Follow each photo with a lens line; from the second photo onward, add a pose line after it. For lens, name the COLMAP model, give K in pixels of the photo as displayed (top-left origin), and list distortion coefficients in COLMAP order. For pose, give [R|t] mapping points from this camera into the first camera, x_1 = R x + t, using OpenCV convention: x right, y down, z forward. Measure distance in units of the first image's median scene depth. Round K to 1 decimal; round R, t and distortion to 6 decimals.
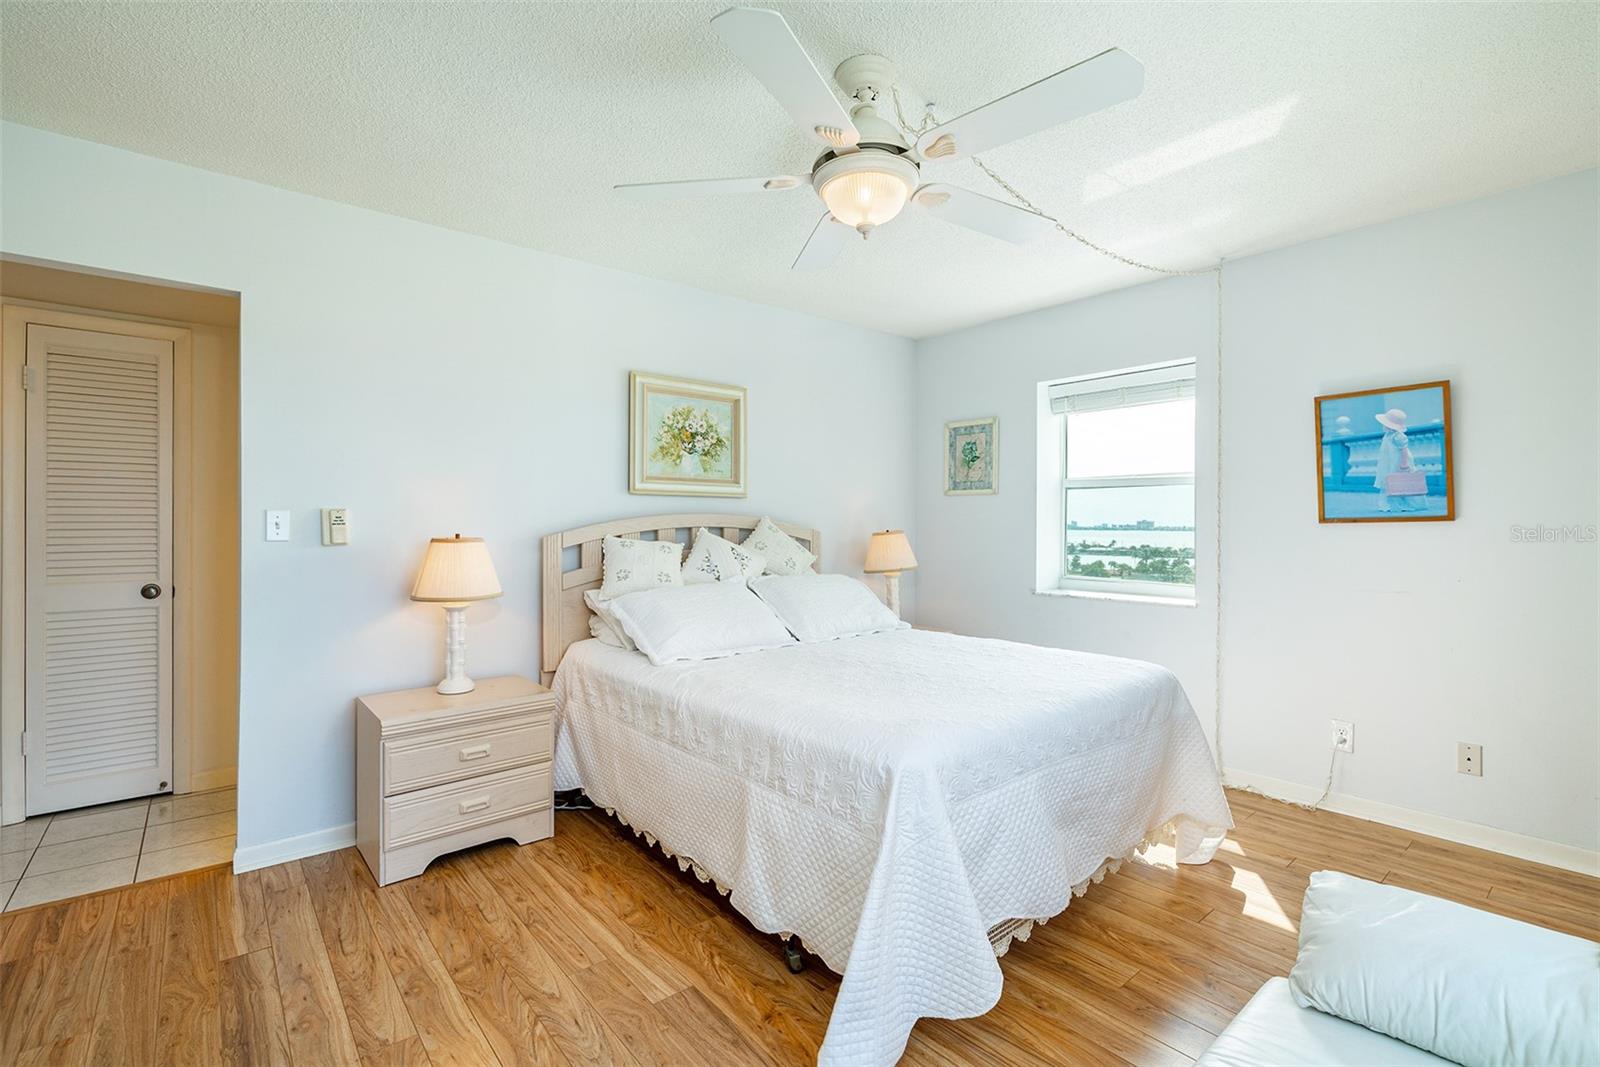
lens RADIAL K [[733.4, 0, 797.5], [0, 733.4, 525.1], [0, 0, 1]] dist [-0.014585, -0.000048]
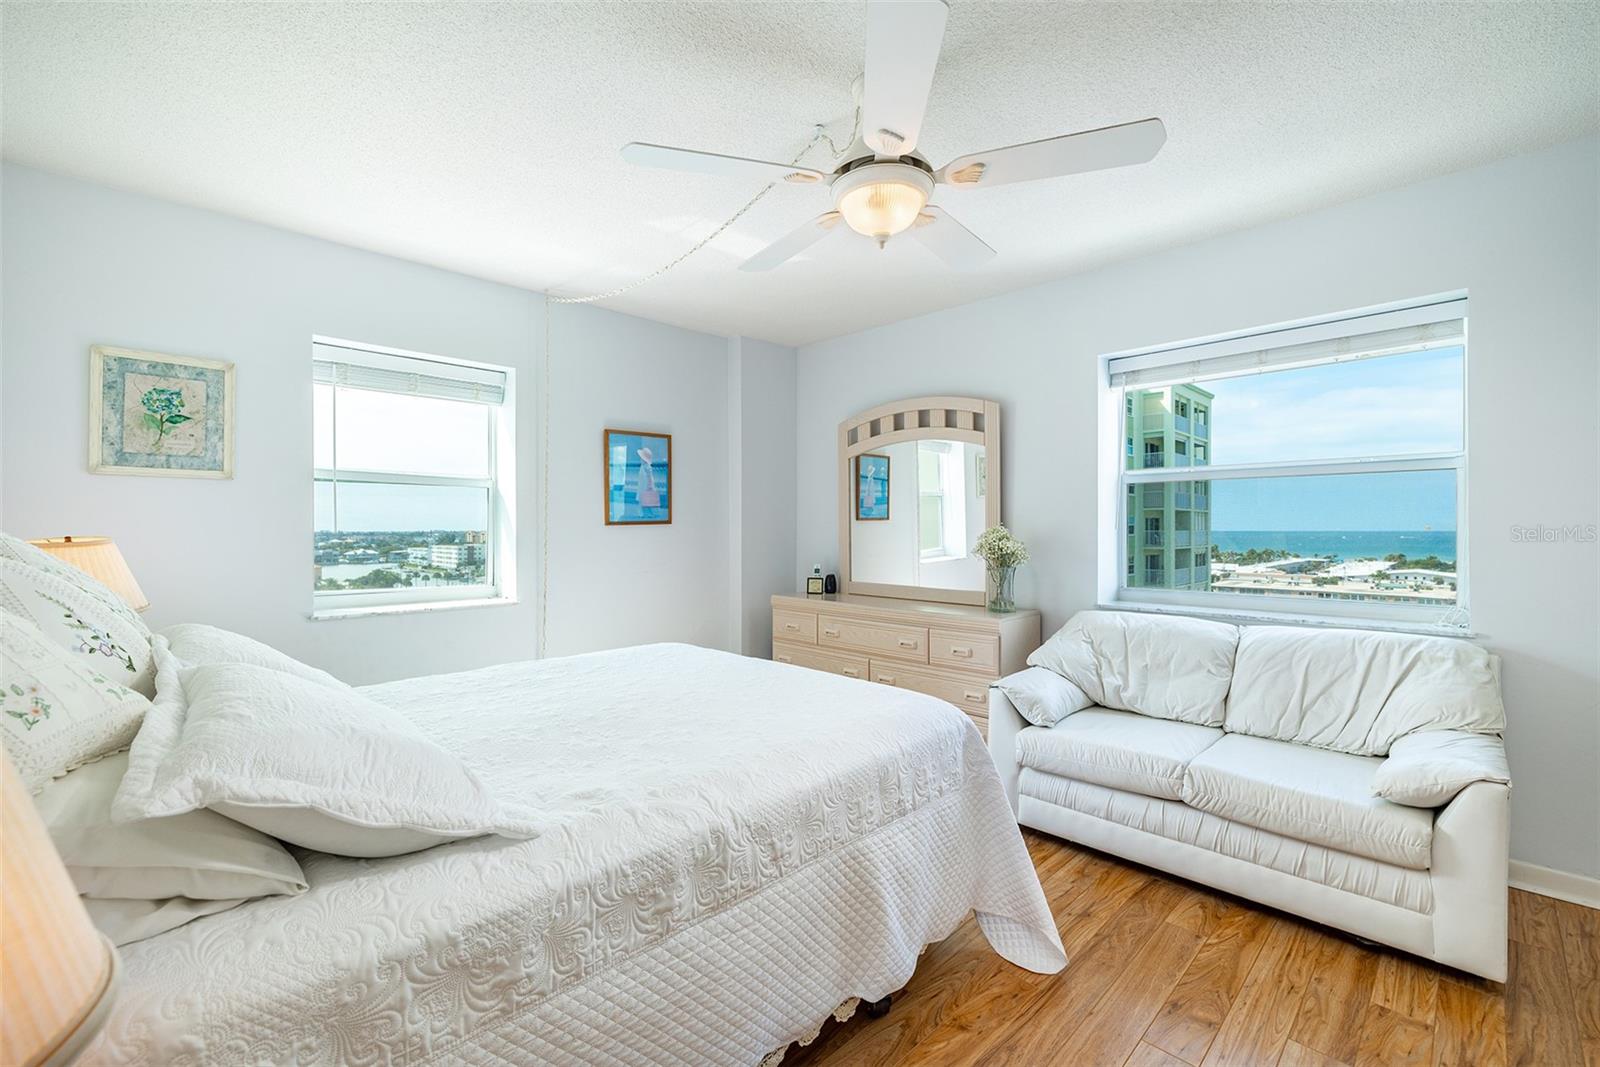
lens RADIAL K [[682.9, 0, 797.8], [0, 682.9, 531.8], [0, 0, 1]] dist [-0.001035, -0.000171]
pose [[-0.092634, -0.006636, 0.995678, -0.580865], [0.000318, 0.999978, 0.006695, 0.001238], [-0.995700, 0.000936, -0.092629, 0.815763]]
